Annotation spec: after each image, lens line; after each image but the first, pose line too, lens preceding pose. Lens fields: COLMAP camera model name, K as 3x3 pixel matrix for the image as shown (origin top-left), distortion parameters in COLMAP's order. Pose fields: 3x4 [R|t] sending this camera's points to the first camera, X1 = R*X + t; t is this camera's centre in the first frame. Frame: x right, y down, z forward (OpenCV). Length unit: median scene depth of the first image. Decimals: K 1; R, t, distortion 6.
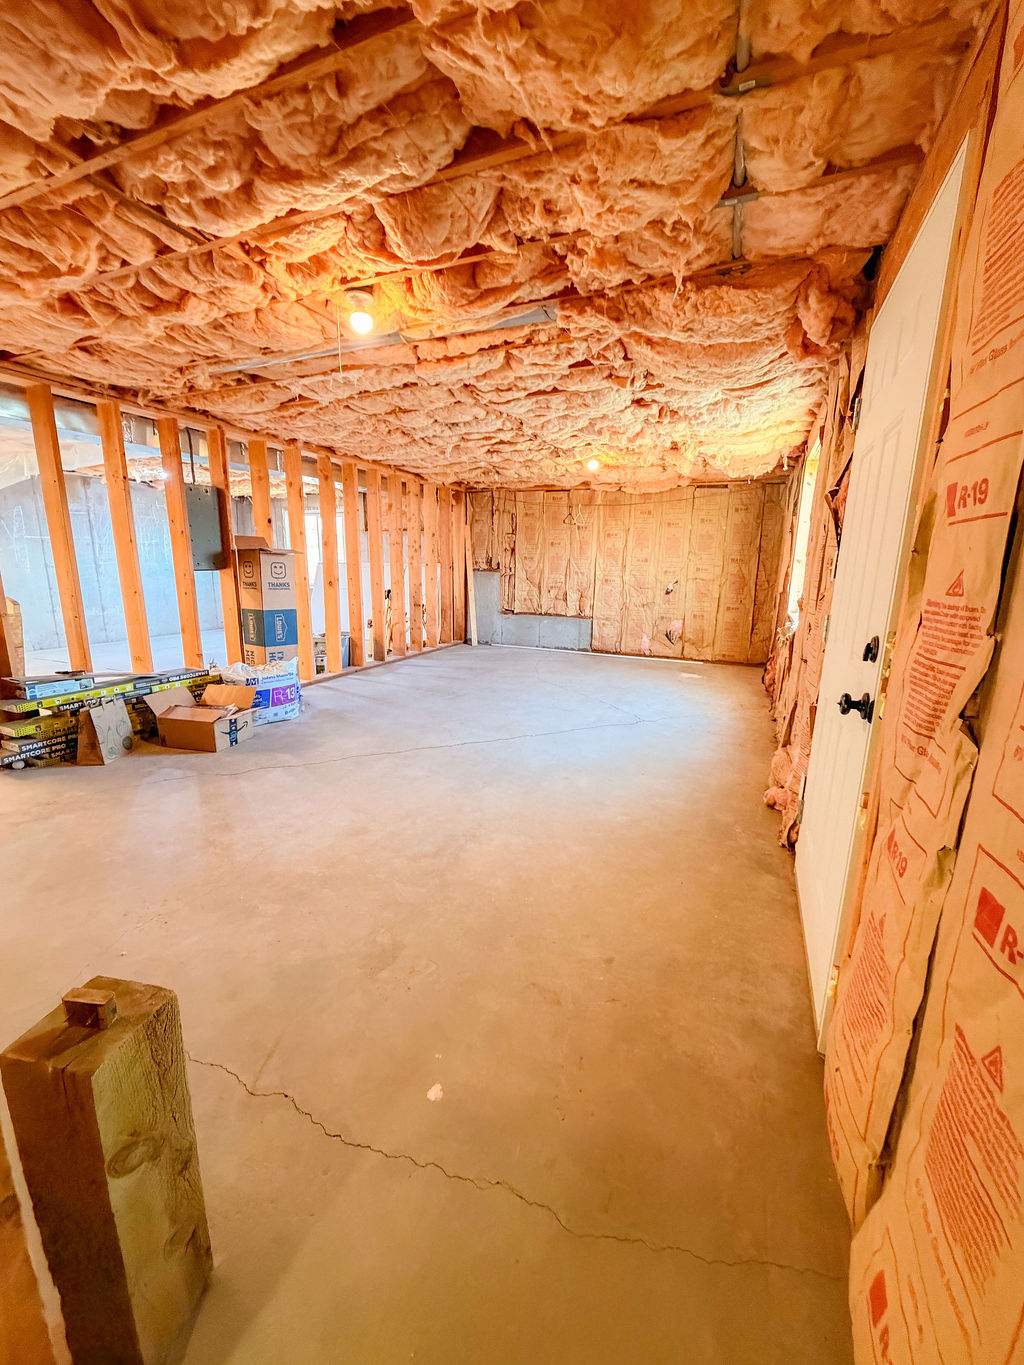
lens RADIAL K [[557.5, 0, 509.8], [0, 557.5, 685.7], [0, 0, 1]] dist [-0.002211, 0.000209]
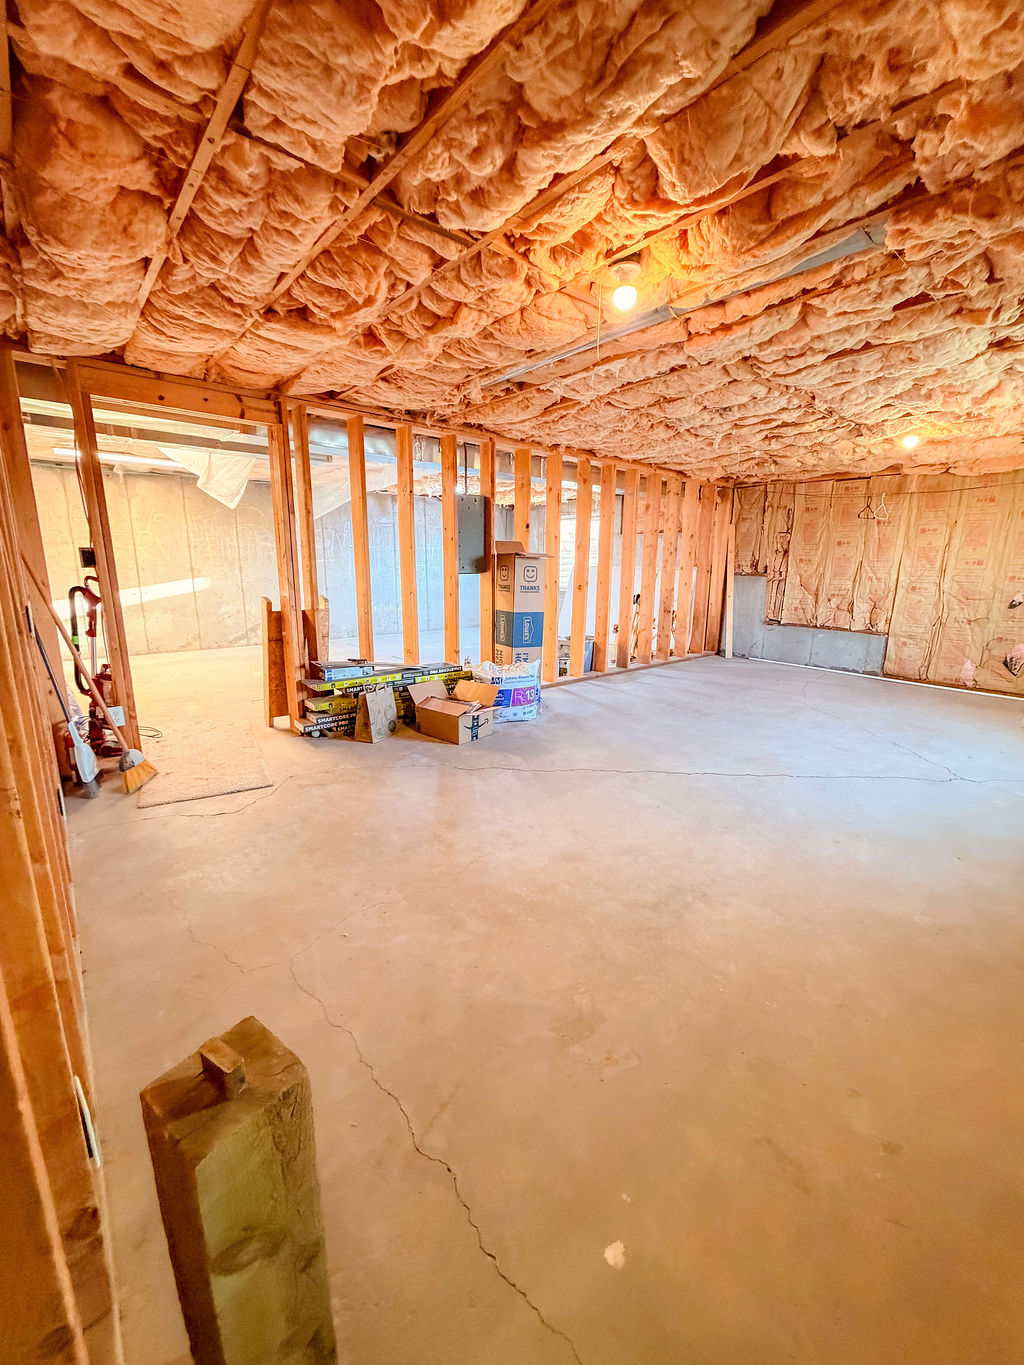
lens RADIAL K [[557.5, 0, 509.8], [0, 557.5, 683.3], [0, 0, 1]] dist [-0.002211, 0.000209]
pose [[0.903901, 0.085599, -0.419090, -0.005446], [-0.089820, 0.995911, 0.009689, -0.024185], [0.418206, 0.028885, 0.907893, 0.107296]]
